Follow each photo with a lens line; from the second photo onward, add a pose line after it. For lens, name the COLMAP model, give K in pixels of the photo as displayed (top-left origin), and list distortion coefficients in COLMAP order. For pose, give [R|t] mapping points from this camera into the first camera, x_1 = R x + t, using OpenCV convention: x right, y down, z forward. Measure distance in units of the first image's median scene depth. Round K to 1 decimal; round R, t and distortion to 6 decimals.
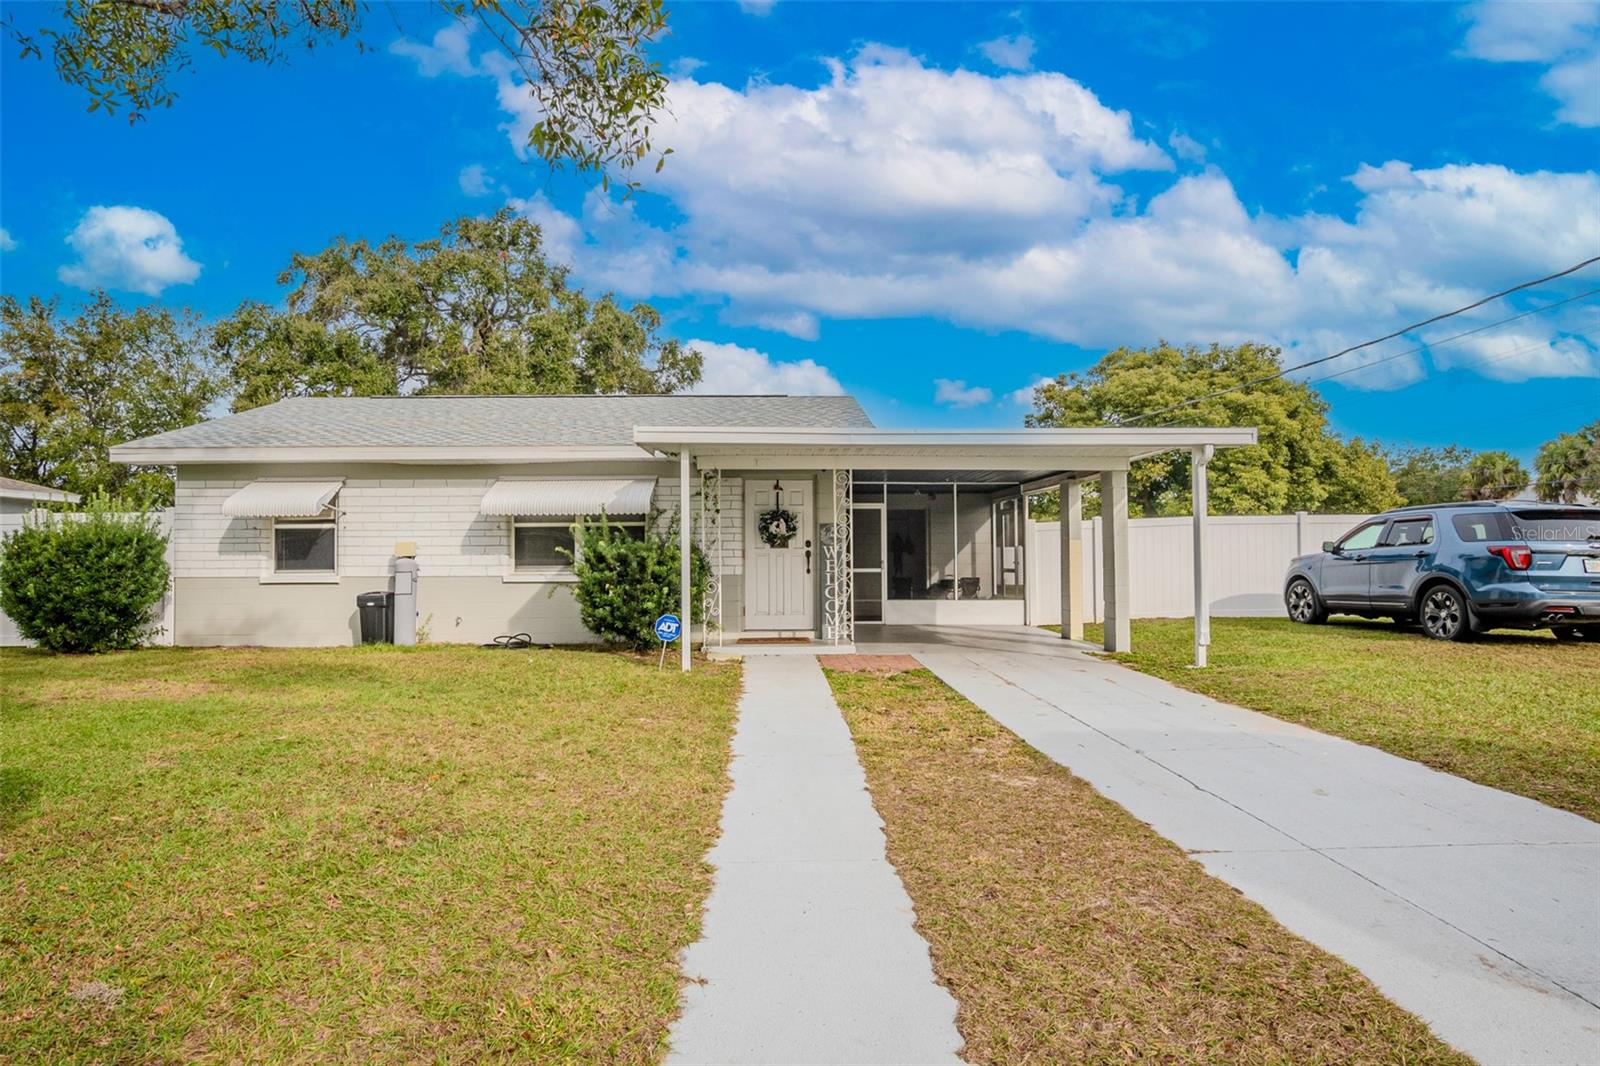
lens RADIAL K [[864.2, 0, 799.1], [0, 864.2, 532.9], [0, 0, 1]] dist [-0.024602, -0.000248]
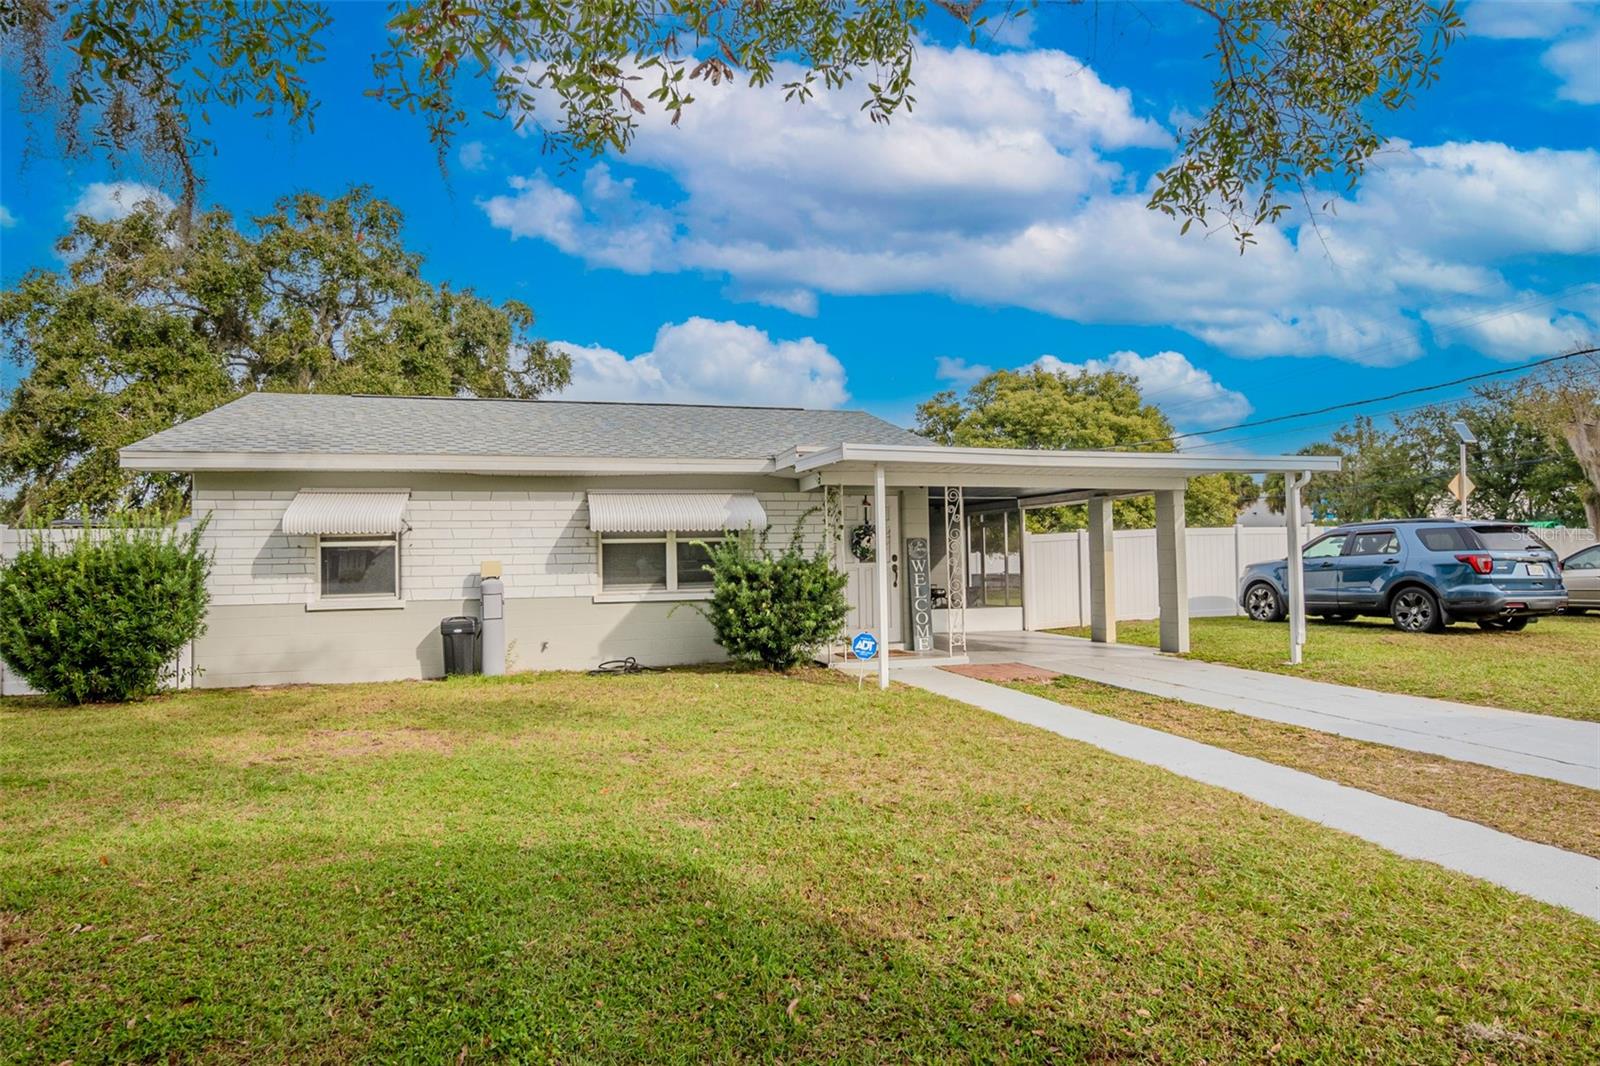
lens RADIAL K [[864.2, 0, 799.1], [0, 864.2, 532.9], [0, 0, 1]] dist [-0.024602, -0.000248]
pose [[0.968671, -0.003135, 0.248328, -0.358257], [0.005045, 0.999962, -0.007059, -0.010531], [-0.248296, 0.008091, 0.968650, 0.039722]]
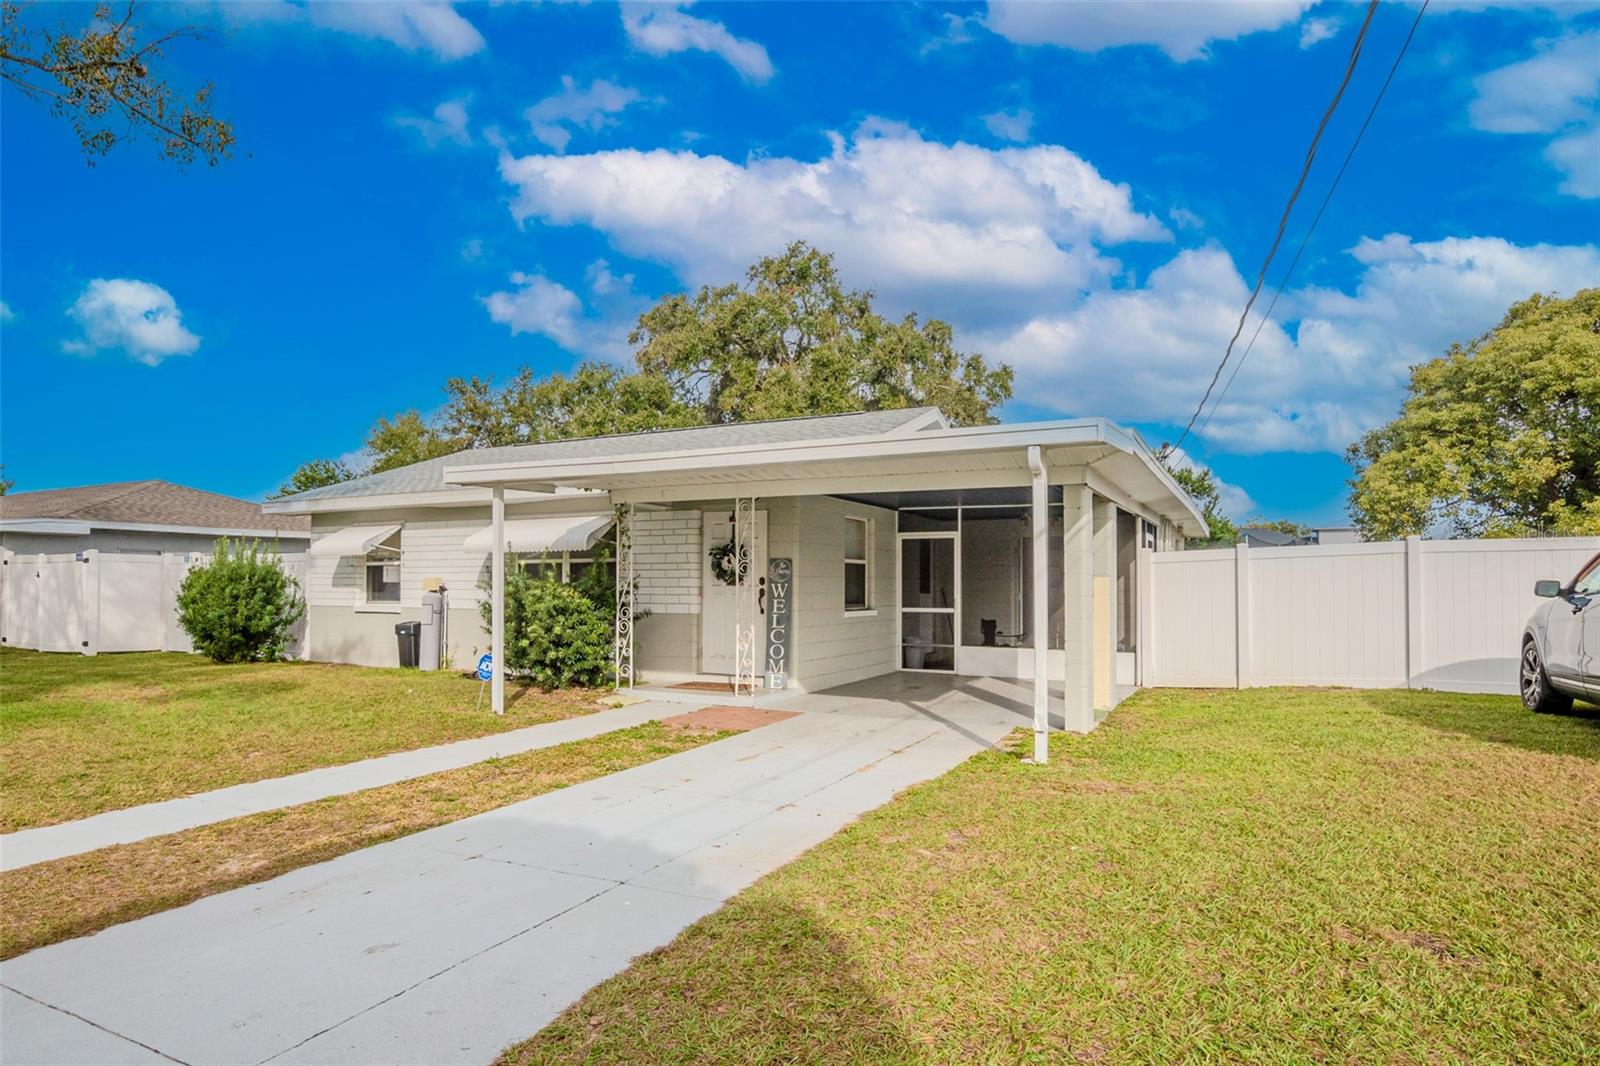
lens RADIAL K [[899.2, 0, 799.2], [0, 899.2, 573.6], [0, 0, 1]] dist [-0.016754, 0.000213]
pose [[0.876878, 0.001964, -0.480710, 0.502031], [0.005483, 0.999886, 0.014086, -0.008147], [0.480682, -0.014987, 0.876767, 0.202871]]
